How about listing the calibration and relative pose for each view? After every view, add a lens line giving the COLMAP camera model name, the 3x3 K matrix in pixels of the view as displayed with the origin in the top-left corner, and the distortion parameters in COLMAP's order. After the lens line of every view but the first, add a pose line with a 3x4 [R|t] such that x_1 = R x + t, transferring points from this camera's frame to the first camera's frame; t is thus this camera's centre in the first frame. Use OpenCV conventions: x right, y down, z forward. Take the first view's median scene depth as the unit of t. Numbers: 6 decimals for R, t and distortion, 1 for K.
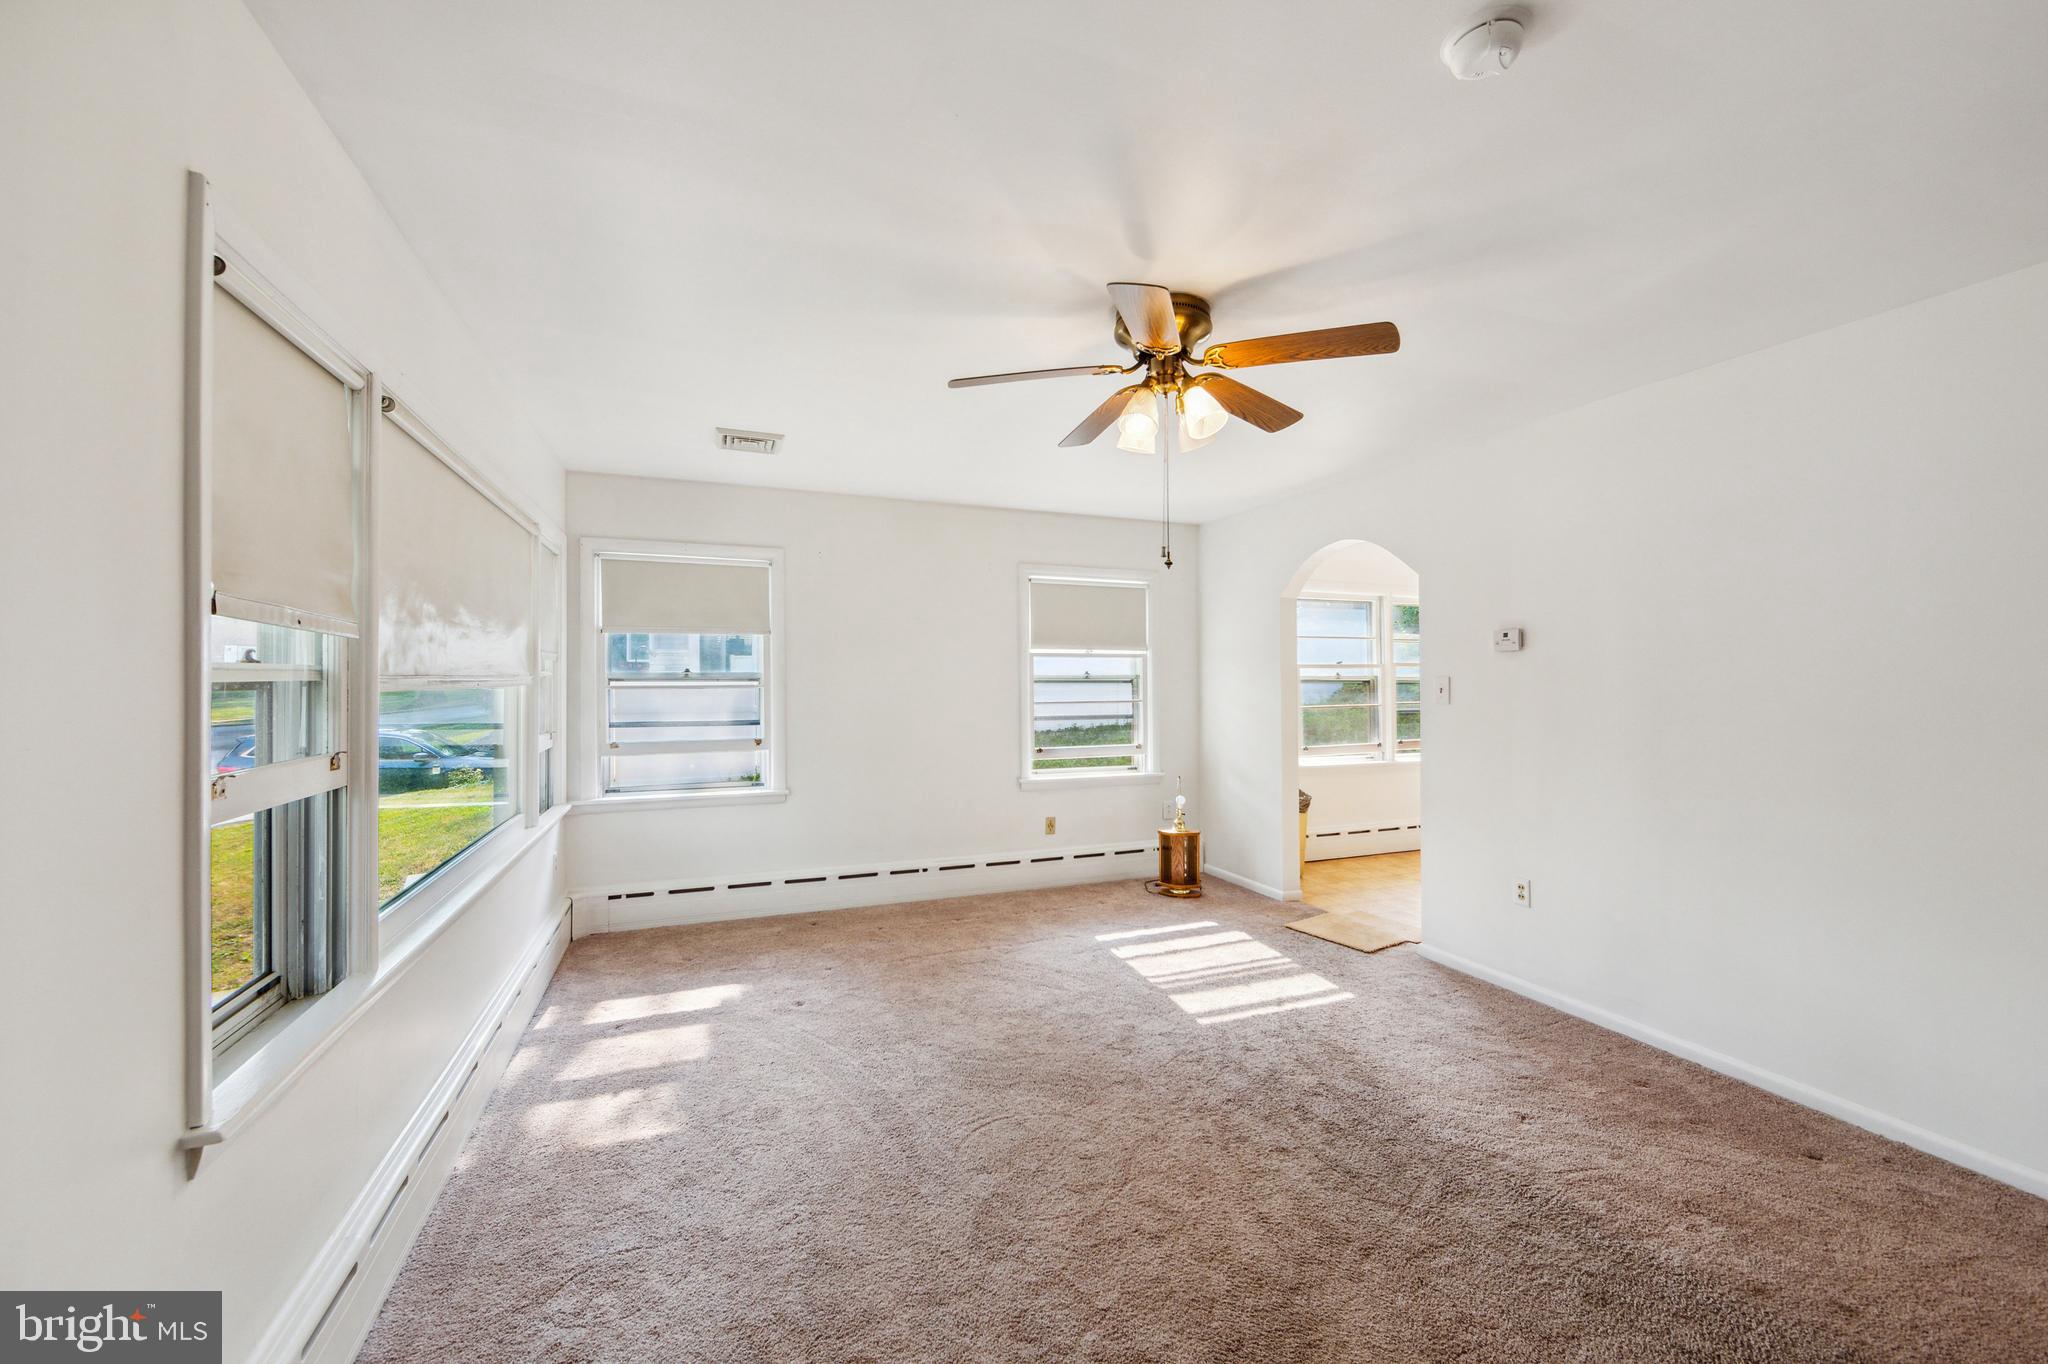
lens RADIAL K [[796.0, 0, 1031.2], [0, 796.0, 658.8], [0, 0, 1]] dist [-0.002519, -0.000065]
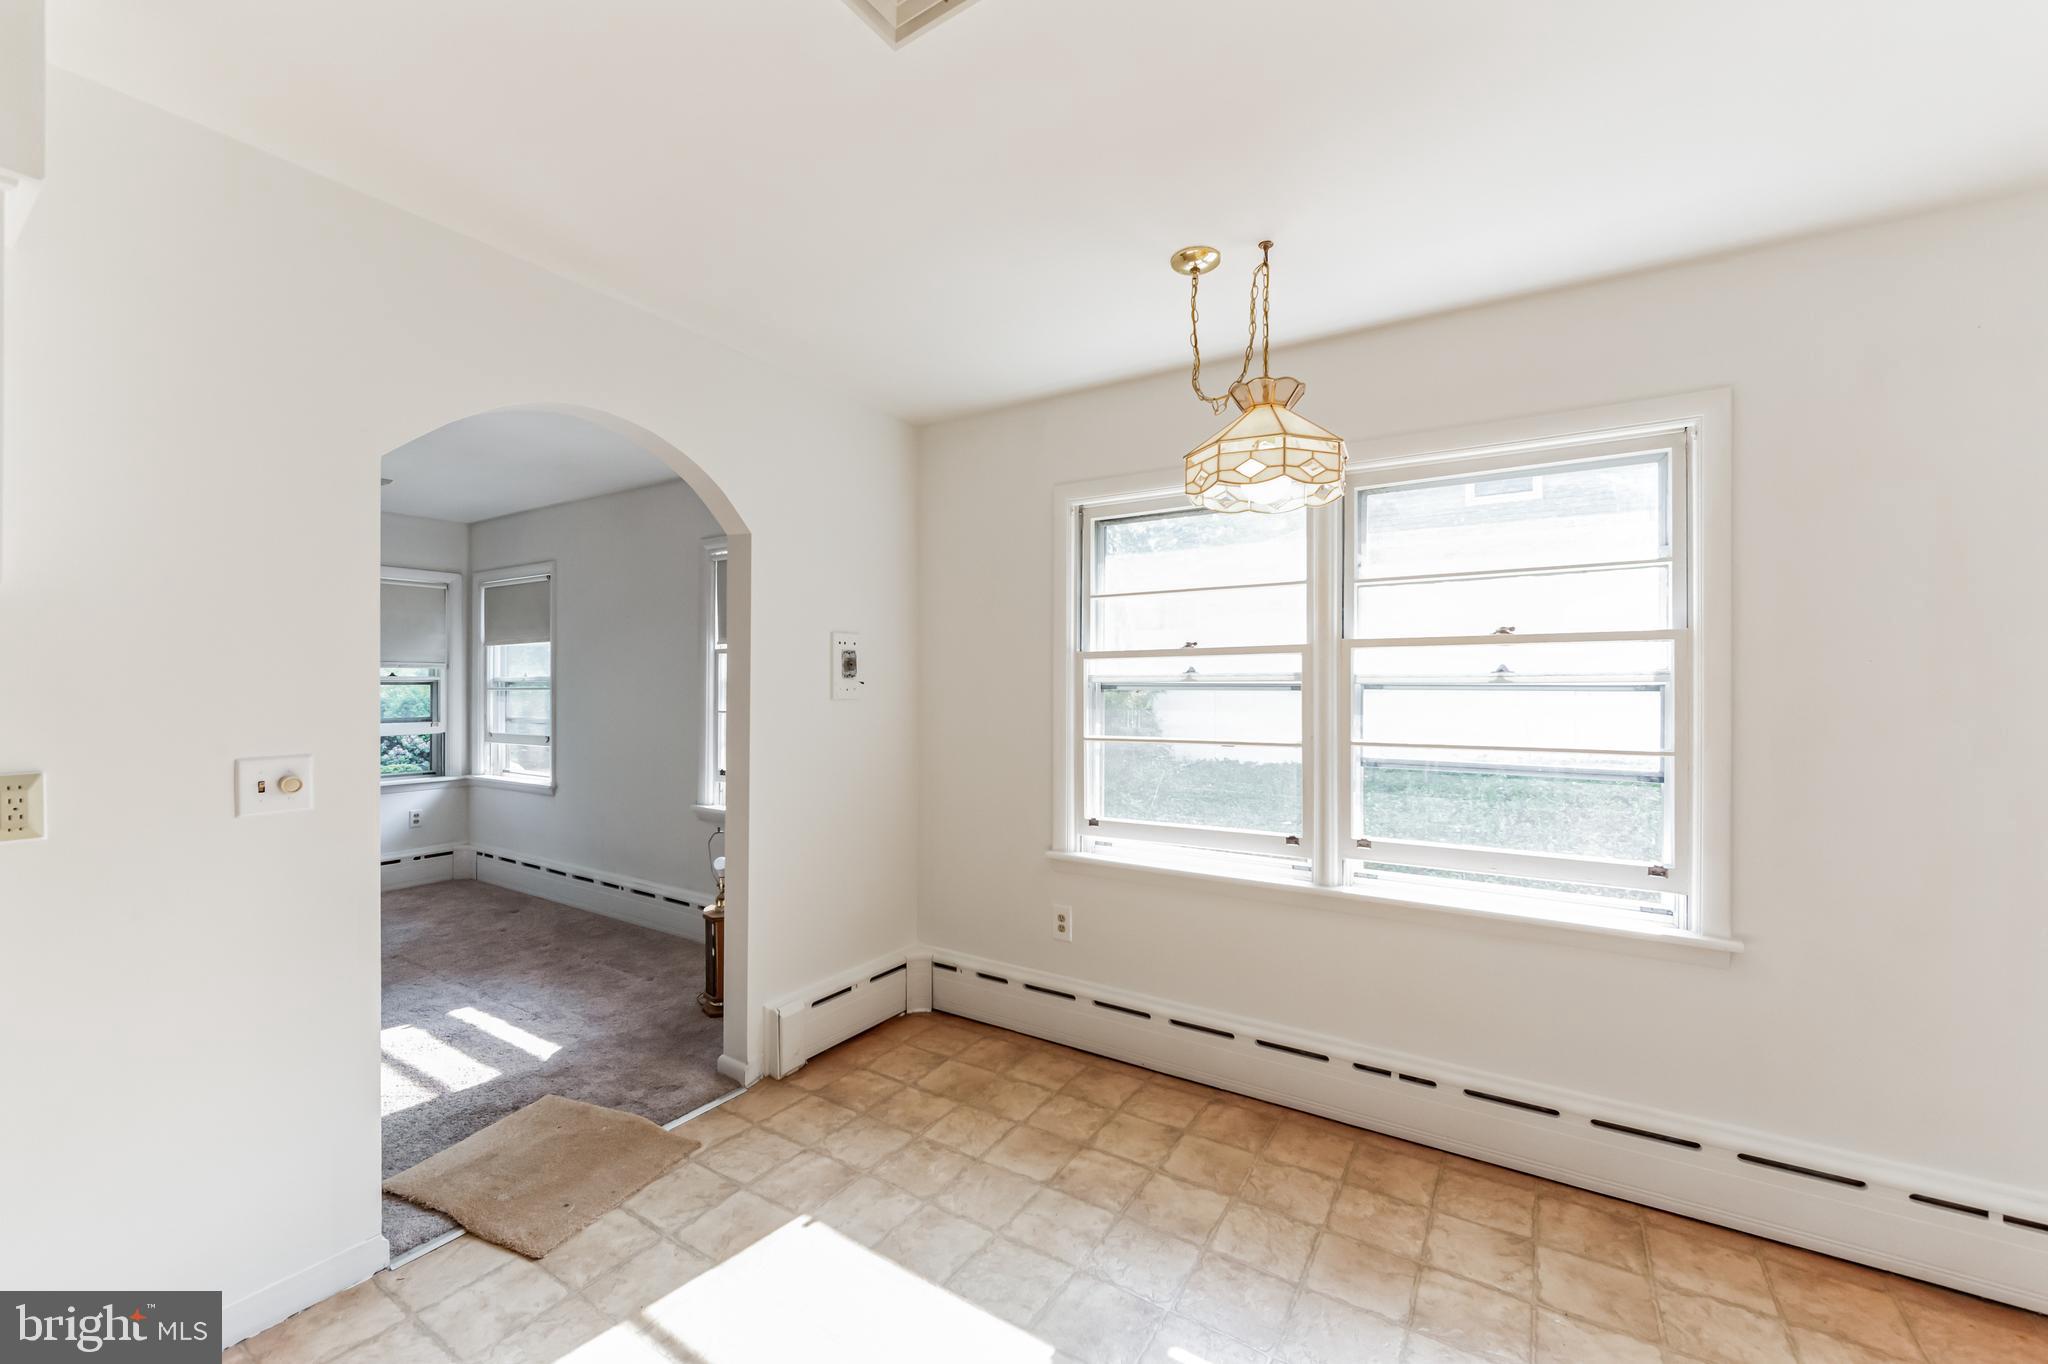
lens RADIAL K [[801.8, 0, 1030.3], [0, 801.8, 684.2], [0, 0, 1]] dist [0.000190, -0.000423]
pose [[0.591682, 0.000664, -0.806171, 1.088826], [0.021682, 0.999625, 0.016736, 0.027621], [0.805880, -0.027382, 0.591445, 1.012070]]
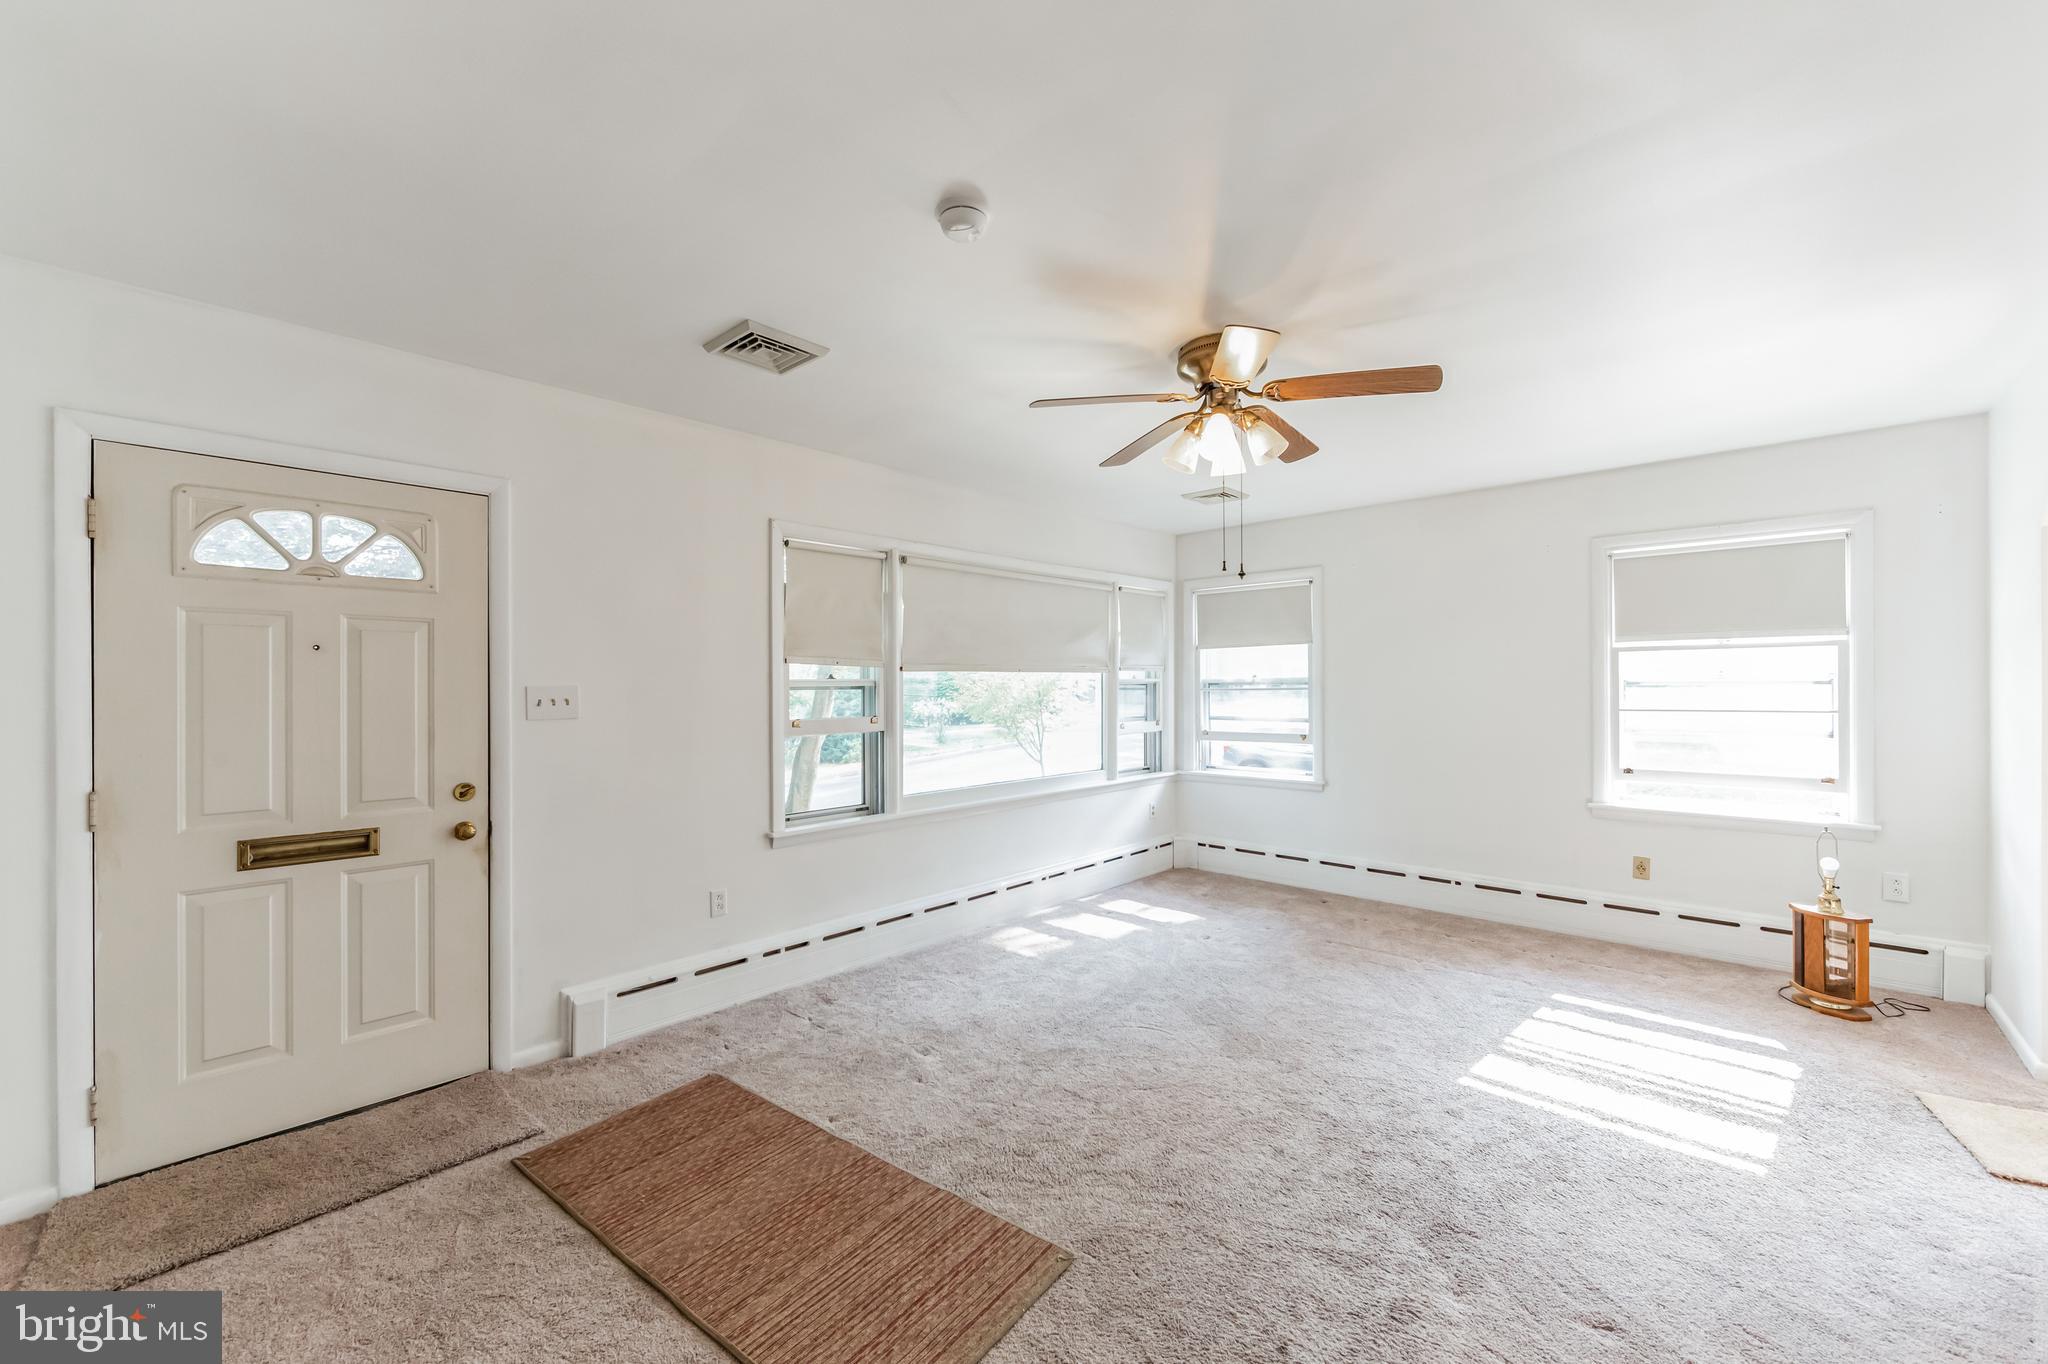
lens RADIAL K [[801.8, 0, 1030.3], [0, 801.8, 684.2], [0, 0, 1]] dist [0.000190, -0.000423]
pose [[0.429877, -0.004102, -0.902878, 0.614345], [0.031530, 0.999448, 0.010471, 0.003396], [0.902337, -0.032969, 0.429769, 0.166845]]
